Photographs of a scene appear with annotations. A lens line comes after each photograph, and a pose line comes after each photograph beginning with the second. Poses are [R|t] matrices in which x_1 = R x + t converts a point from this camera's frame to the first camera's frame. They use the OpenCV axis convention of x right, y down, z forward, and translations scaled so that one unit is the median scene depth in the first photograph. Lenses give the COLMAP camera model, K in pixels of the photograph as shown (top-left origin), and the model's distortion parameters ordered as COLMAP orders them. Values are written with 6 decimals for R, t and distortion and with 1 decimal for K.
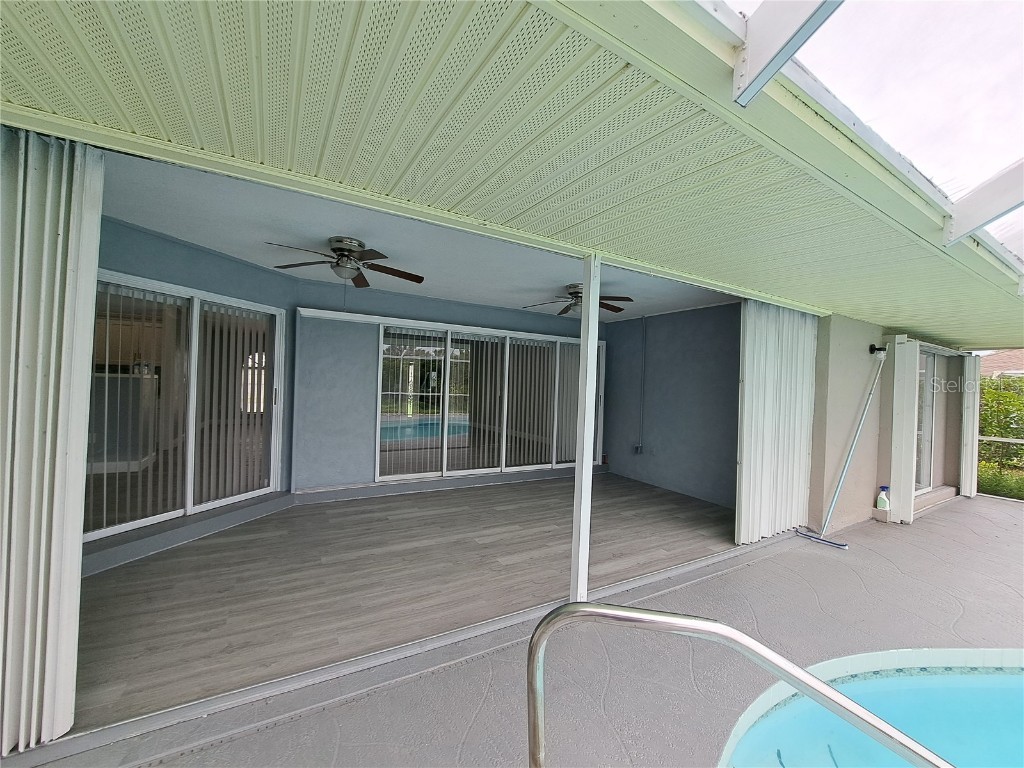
lens RADIAL K [[409.0, 0, 512.0], [0, 409.0, 384.0], [0, 0, 1]] dist [-0.011652, -0.000156]
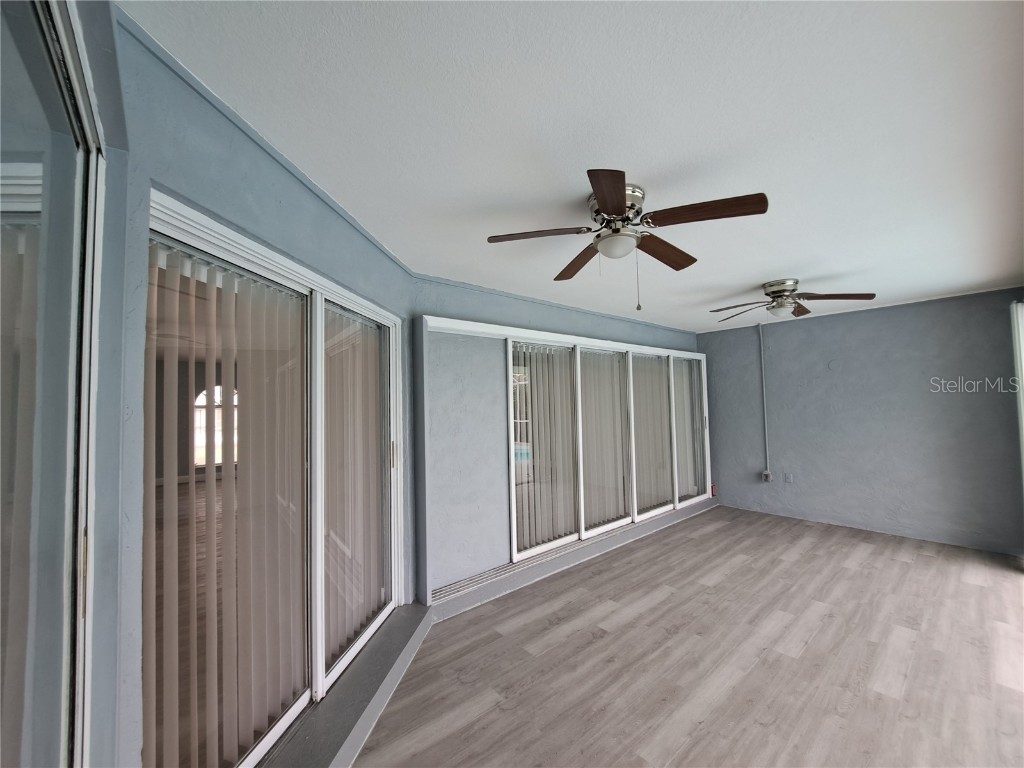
lens RADIAL K [[409.0, 0, 512.0], [0, 409.0, 384.0], [0, 0, 1]] dist [-0.011652, -0.000156]
pose [[0.982006, -0.049701, 0.182191, -0.508684], [0.058562, 0.997332, -0.043578, -0.040960], [-0.179539, 0.053463, 0.982297, 0.336542]]
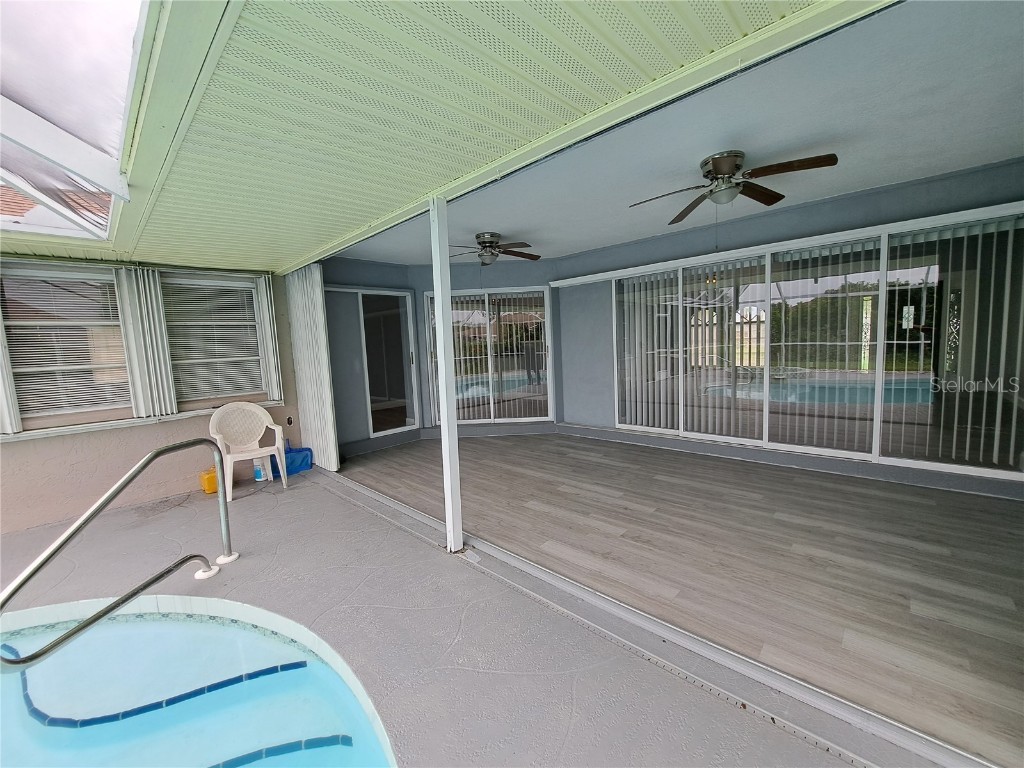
lens RADIAL K [[409.0, 0, 512.0], [0, 409.0, 384.0], [0, 0, 1]] dist [-0.011652, -0.000156]
pose [[0.270319, 0.046469, -0.961649, 0.703974], [0.055745, 0.996403, 0.063818, 0.044571], [0.961155, -0.070859, 0.266757, 0.514963]]
